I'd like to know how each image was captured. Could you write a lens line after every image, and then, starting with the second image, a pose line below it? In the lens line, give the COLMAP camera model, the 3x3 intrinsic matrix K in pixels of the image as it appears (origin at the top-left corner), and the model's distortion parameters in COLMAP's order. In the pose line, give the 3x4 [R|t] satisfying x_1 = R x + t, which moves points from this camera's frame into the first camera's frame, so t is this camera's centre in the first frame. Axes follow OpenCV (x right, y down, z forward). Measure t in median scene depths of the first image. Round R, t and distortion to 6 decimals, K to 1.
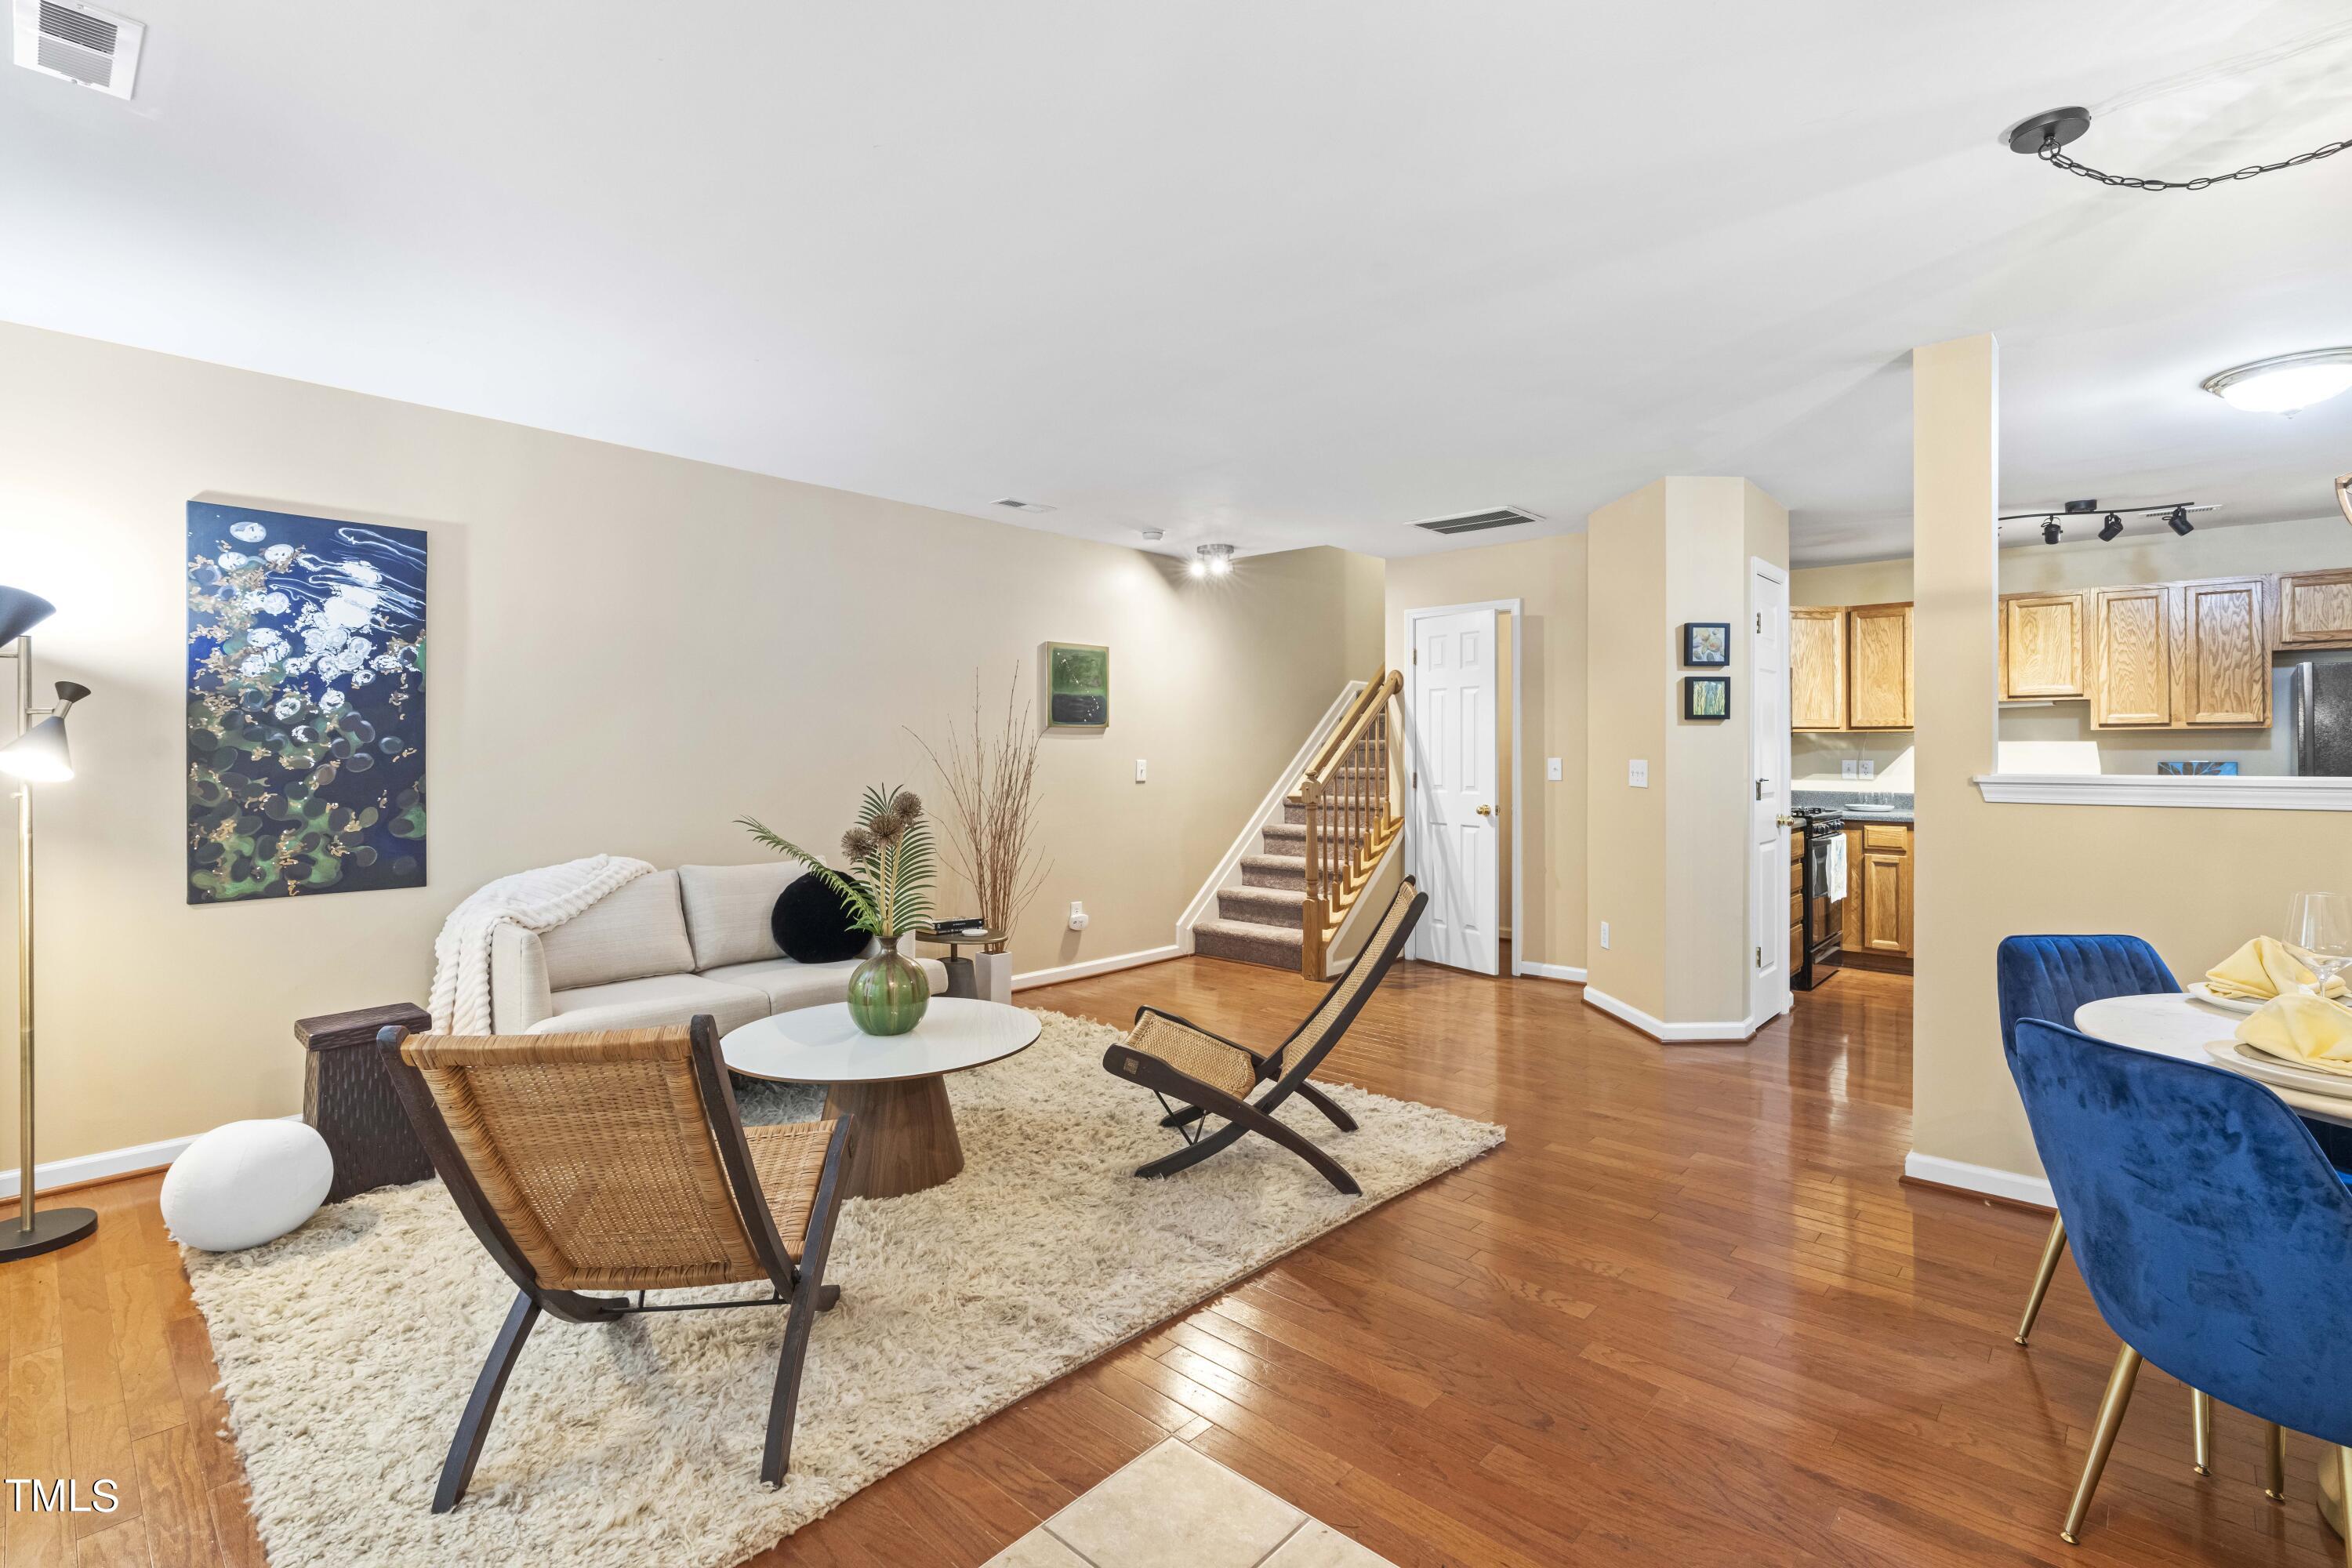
lens RADIAL K [[1080.7, 0, 1184.4], [0, 1080.7, 744.7], [0, 0, 1]] dist [-0.001424, 0.000389]
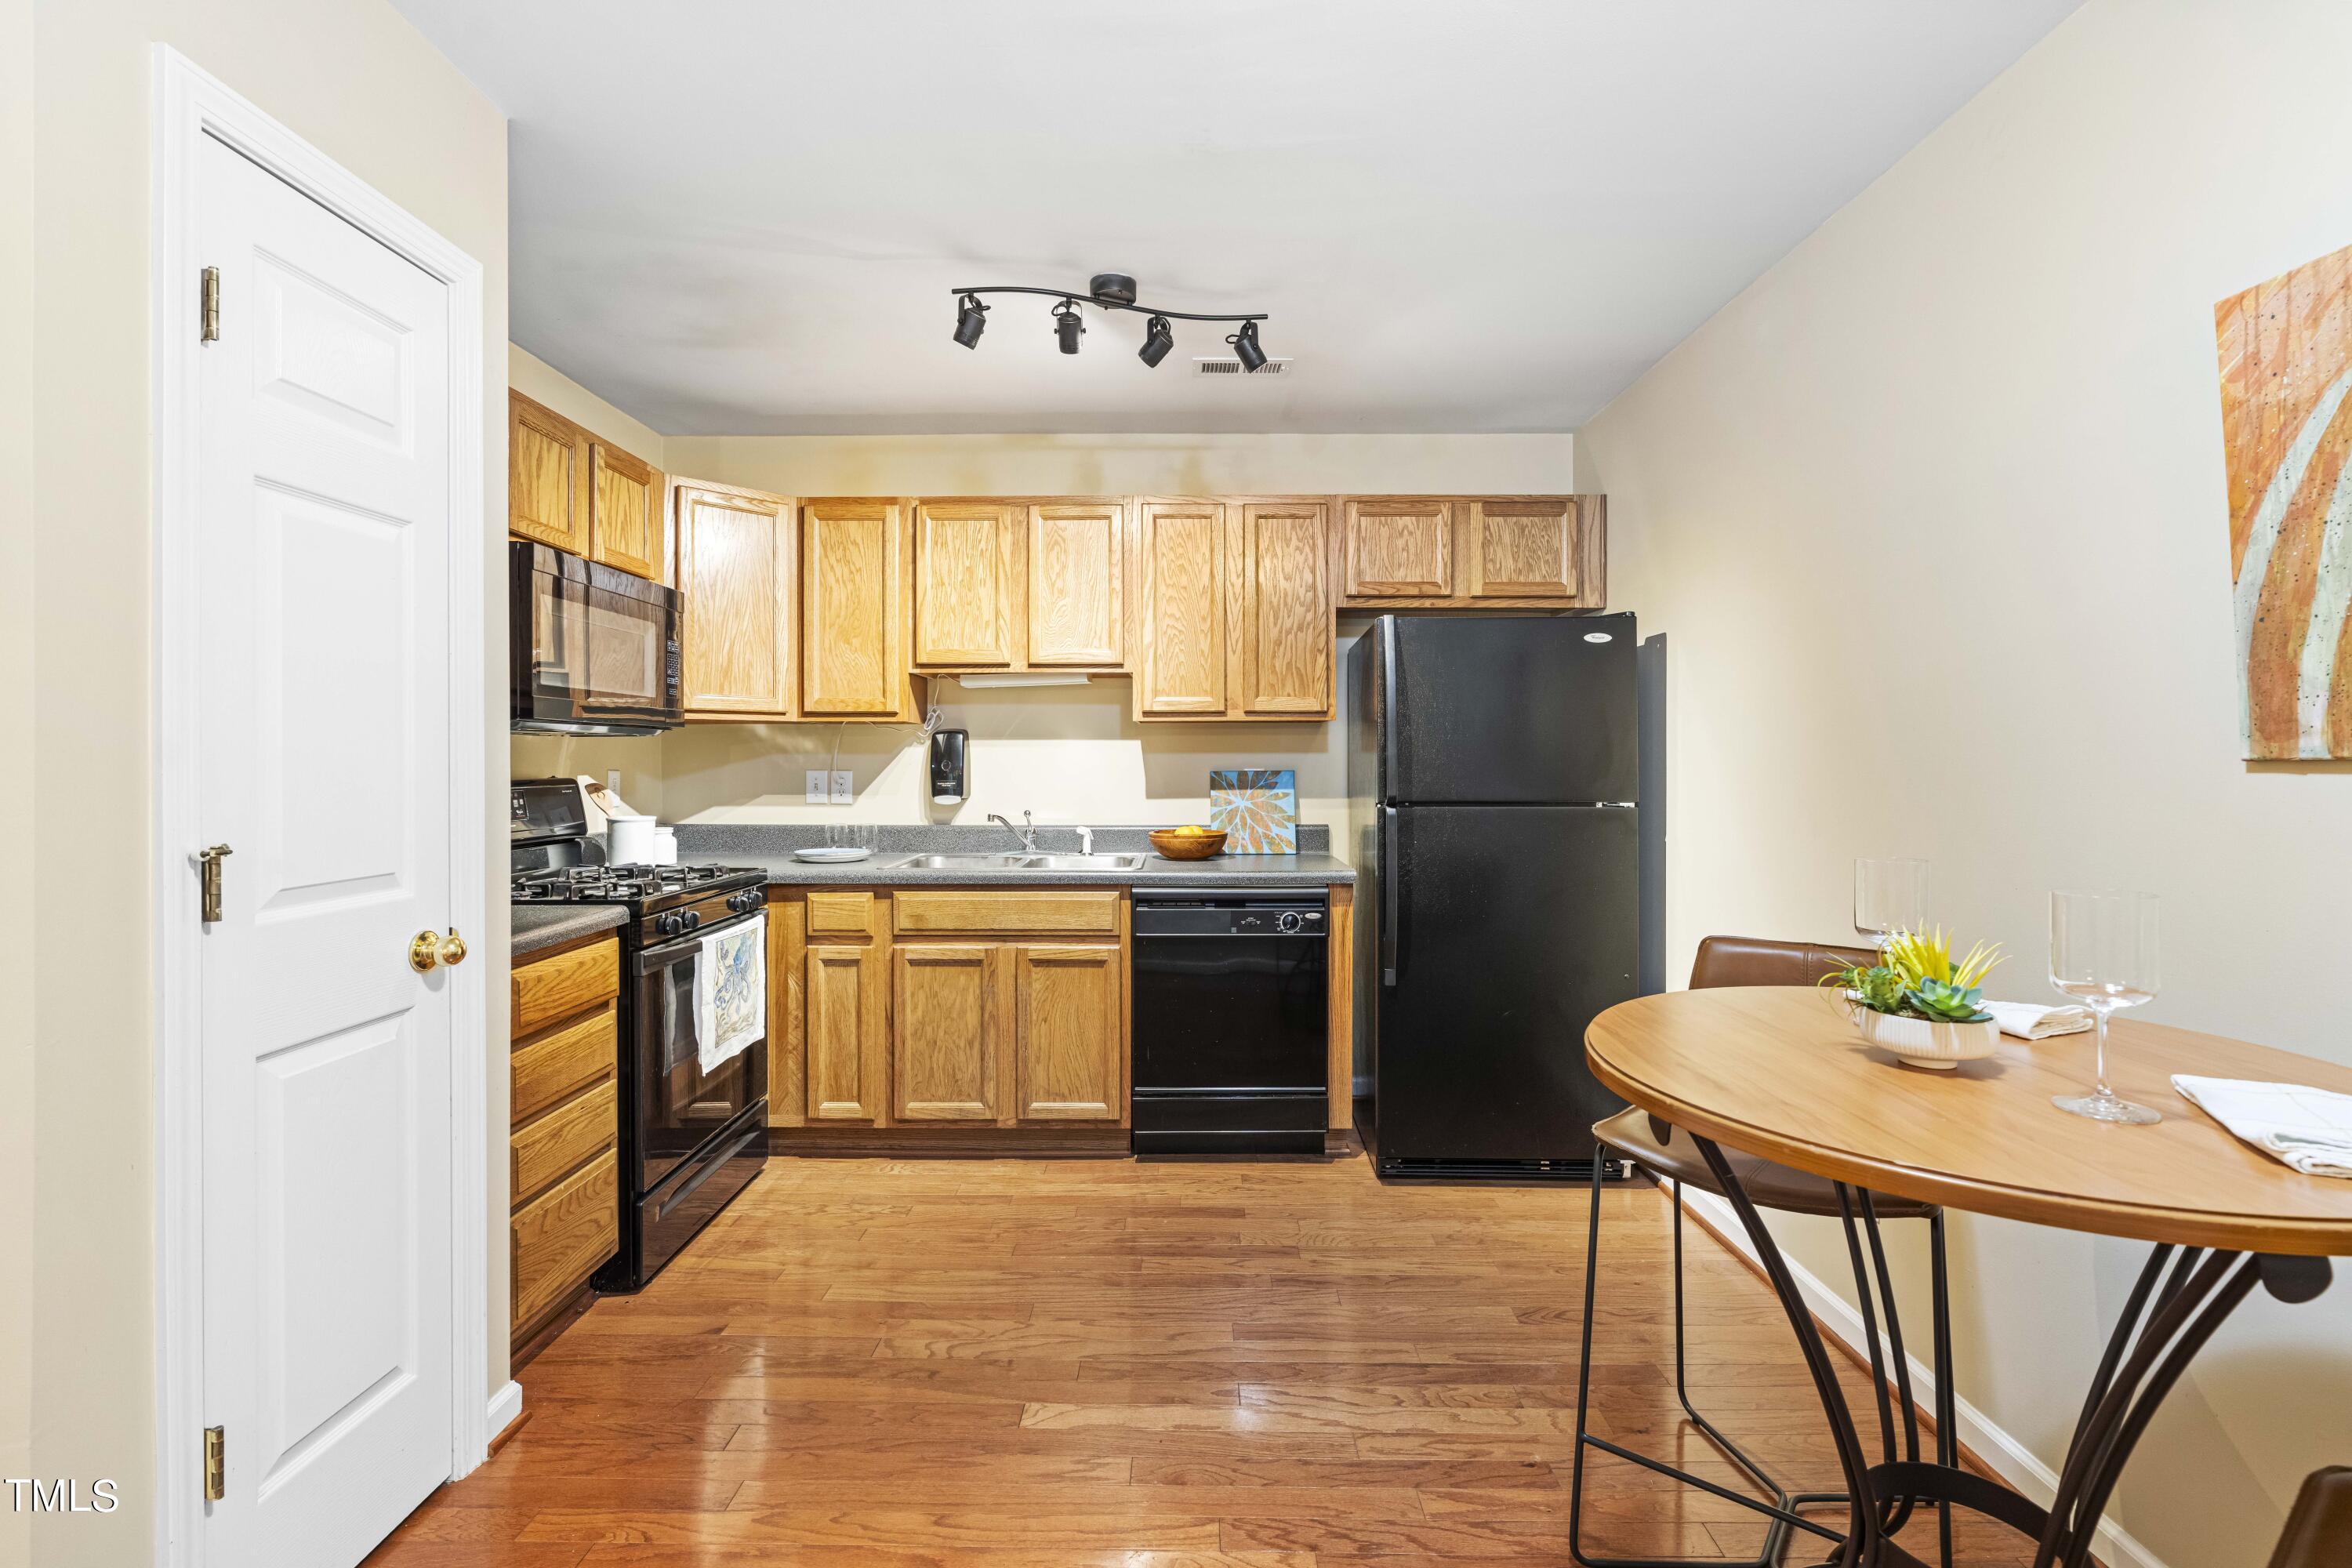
lens RADIAL K [[1080.7, 0, 1184.4], [0, 1080.7, 744.7], [0, 0, 1]] dist [-0.001424, 0.000389]
pose [[0.745752, 0.008357, 0.666171, 0.447455], [-0.002655, 0.999951, -0.009572, 0.006216], [-0.666218, 0.005370, 0.745738, 0.516086]]
